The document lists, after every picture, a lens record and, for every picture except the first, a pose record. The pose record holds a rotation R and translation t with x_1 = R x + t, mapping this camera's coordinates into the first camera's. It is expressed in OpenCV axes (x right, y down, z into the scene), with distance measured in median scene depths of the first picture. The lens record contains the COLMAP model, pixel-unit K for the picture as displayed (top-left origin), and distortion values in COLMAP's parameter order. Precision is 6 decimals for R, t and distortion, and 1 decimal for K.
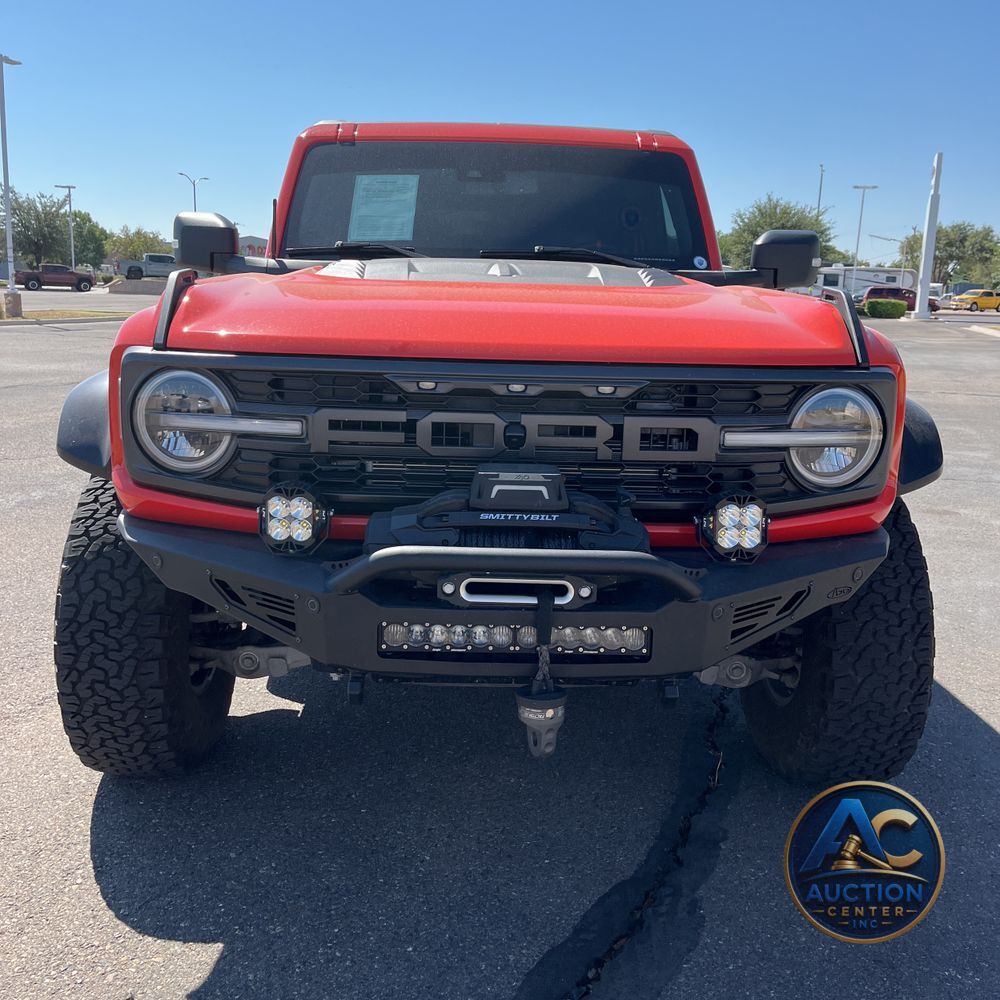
lens RADIAL K [[1022.8, 0, 491.4], [0, 1022.8, 499.3], [0, 0, 1]] dist [0.025984, 0.000000]
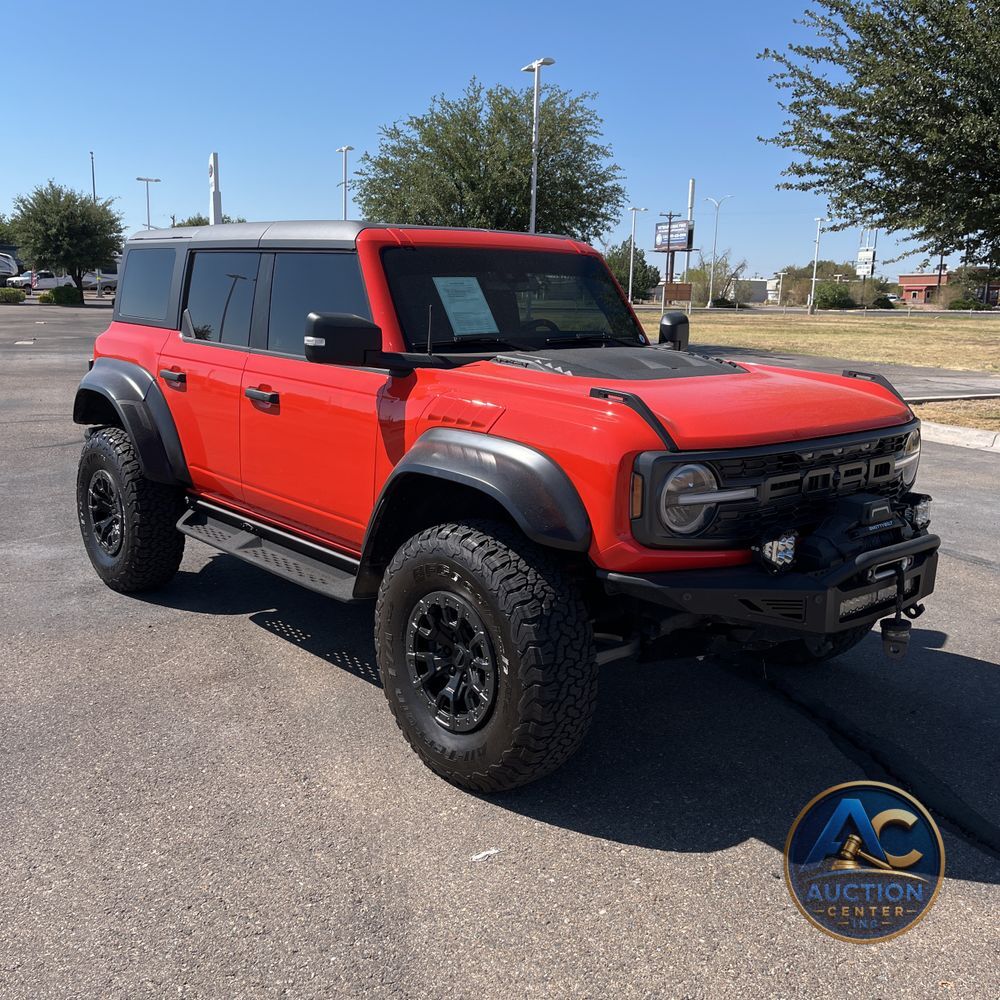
lens RADIAL K [[1022.8, 0, 493.4], [0, 1022.8, 493.6], [0, 0, 1]] dist [0.025984, 0.000000]
pose [[0.767468, -0.138387, 0.625973, -1.235949], [0.131719, 0.989630, 0.057289, -0.176608], [-0.627410, 0.038485, 0.777737, 0.040310]]
